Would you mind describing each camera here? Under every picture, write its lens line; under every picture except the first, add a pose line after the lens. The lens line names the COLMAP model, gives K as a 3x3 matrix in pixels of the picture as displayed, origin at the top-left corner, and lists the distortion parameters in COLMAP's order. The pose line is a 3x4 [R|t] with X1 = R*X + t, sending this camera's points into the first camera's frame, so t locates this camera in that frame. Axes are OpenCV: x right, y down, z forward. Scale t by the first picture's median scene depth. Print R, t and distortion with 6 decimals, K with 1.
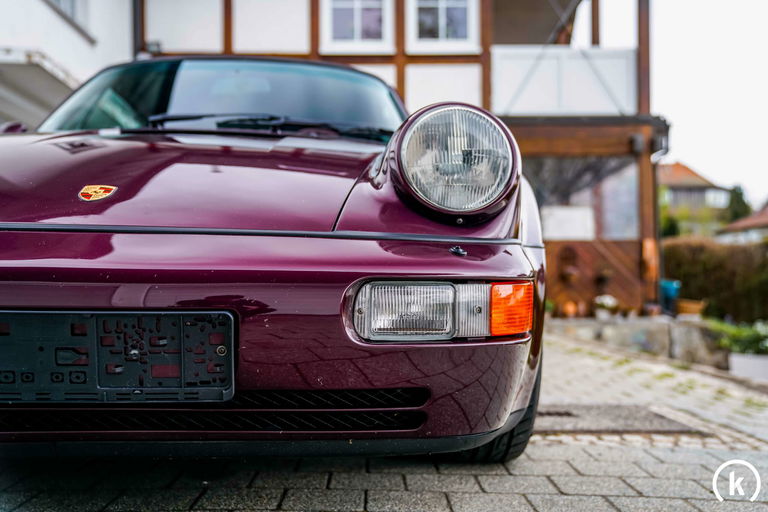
lens RADIAL K [[820.0, 0, 384.0], [0, 820.0, 256.0], [0, 0, 1]] dist [-0.001579, 0.268644]
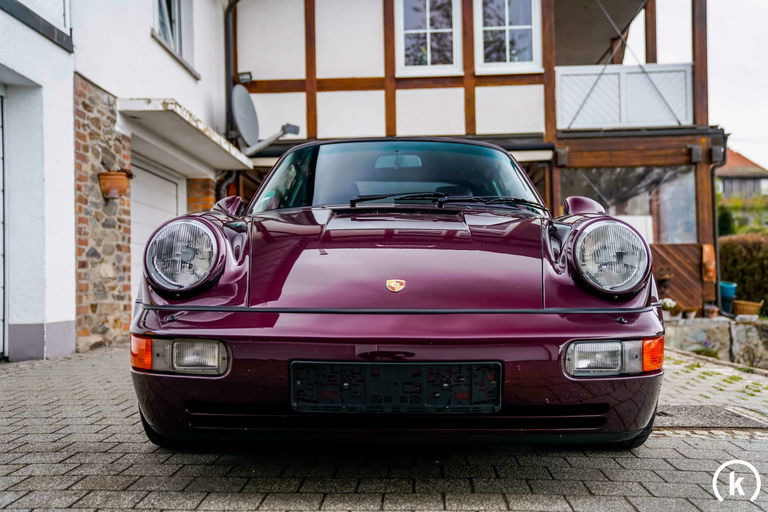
lens RADIAL K [[820.0, 0, 384.0], [0, 820.0, 256.0], [0, 0, 1]] dist [-0.001579, 0.268644]
pose [[0.998449, -0.015940, -0.053349, -0.097243], [0.016408, 0.999831, 0.008346, -0.051389], [0.053207, -0.009208, 0.998541, -0.222540]]
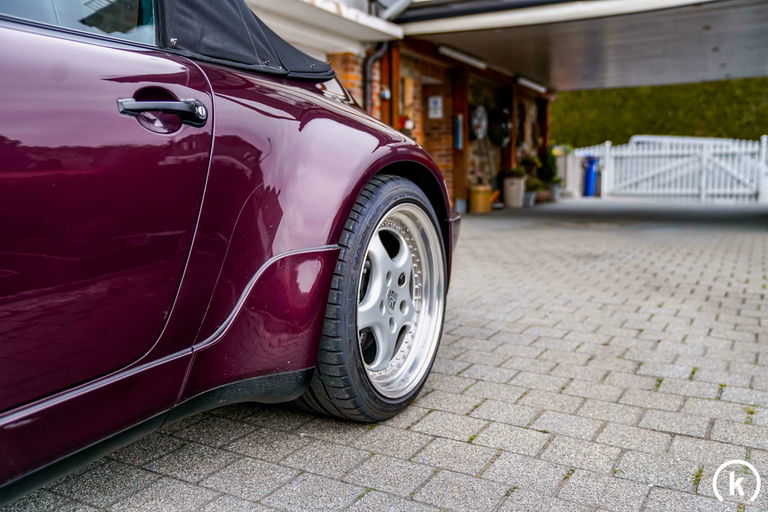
lens RADIAL K [[701.0, 0, 384.0], [0, 701.0, 256.0], [0, 0, 1]] dist [-0.067148, 0.222462]
pose [[0.867822, 0.052470, -0.494097, 0.274893], [0.029013, 0.987361, 0.155809, -0.027778], [0.496027, -0.149549, 0.855332, 0.695754]]
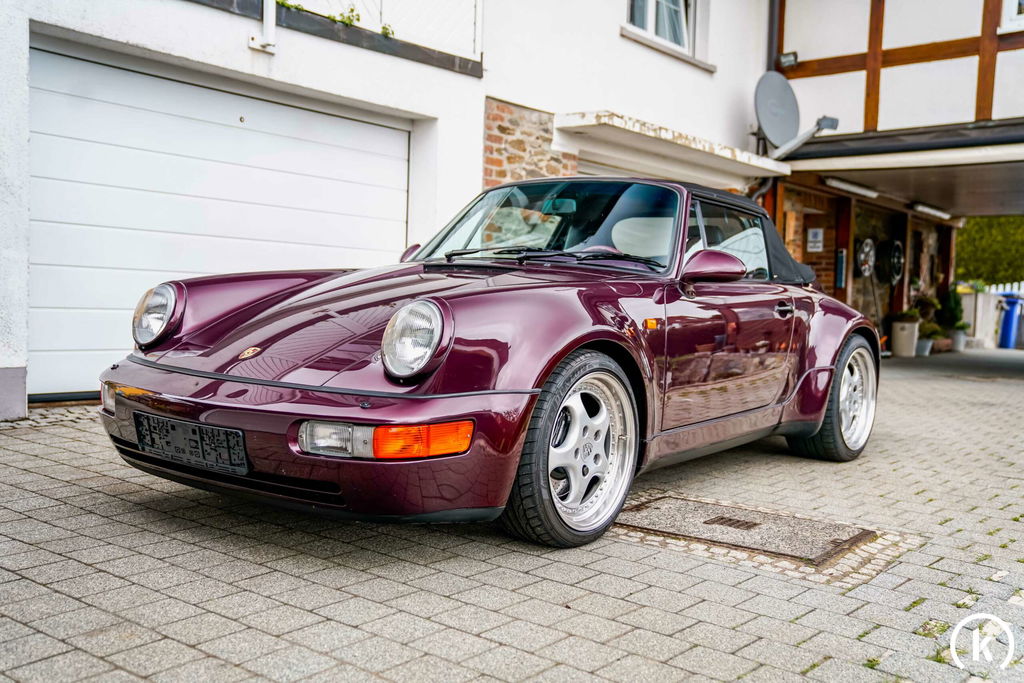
lens RADIAL K [[1020.1, 0, 512.0], [0, 1020.1, 341.5], [0, 0, 1]] dist [-0.009613, 0.179408]
pose [[0.765782, 0.052647, -0.640941, 0.533743], [-0.001077, 0.996747, 0.080587, -0.098035], [0.643099, -0.061022, 0.763348, -0.122590]]
